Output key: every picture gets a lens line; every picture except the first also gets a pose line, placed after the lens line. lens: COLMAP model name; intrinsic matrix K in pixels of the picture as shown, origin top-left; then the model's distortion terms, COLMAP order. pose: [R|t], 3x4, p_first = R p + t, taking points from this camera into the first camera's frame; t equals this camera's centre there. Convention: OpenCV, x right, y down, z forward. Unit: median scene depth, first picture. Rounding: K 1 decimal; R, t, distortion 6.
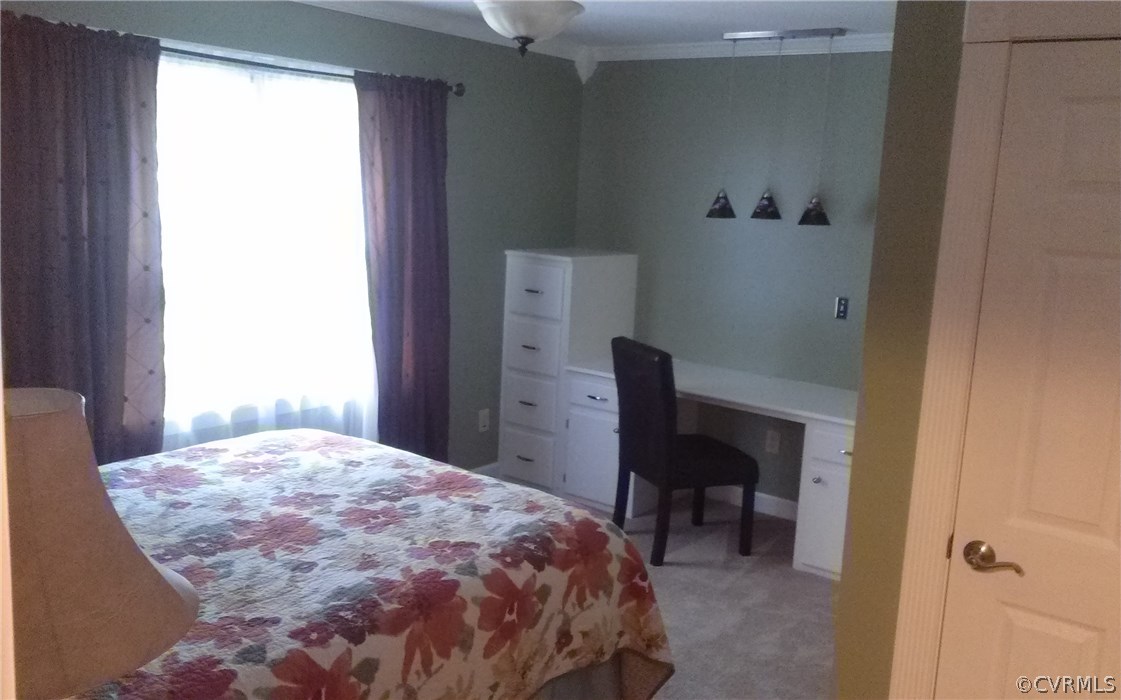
lens RADIAL K [[985.3, 0, 566.2], [0, 985.3, 352.1], [0, 0, 1]] dist [0.036667, -0.046935]
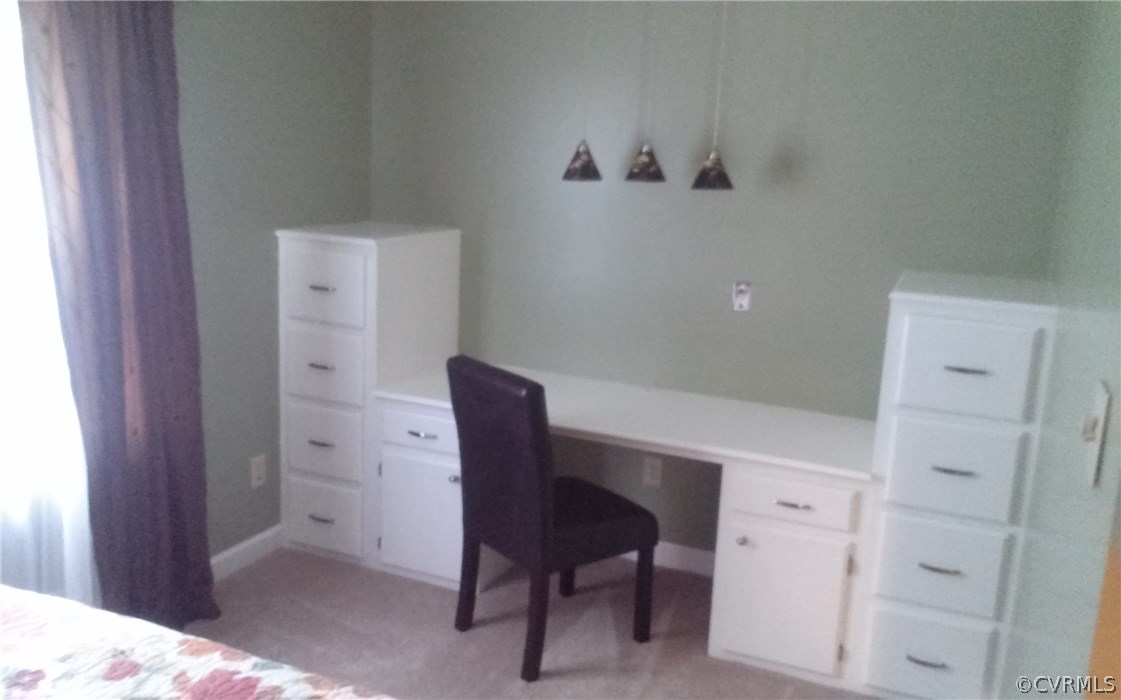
lens RADIAL K [[985.3, 0, 558.4], [0, 985.3, 343.0], [0, 0, 1]] dist [0.036667, -0.046935]
pose [[0.972036, -0.055519, 0.228175, -0.034873], [0.045701, 0.997797, 0.048090, -0.053405], [-0.230342, -0.036317, 0.972432, 0.297139]]
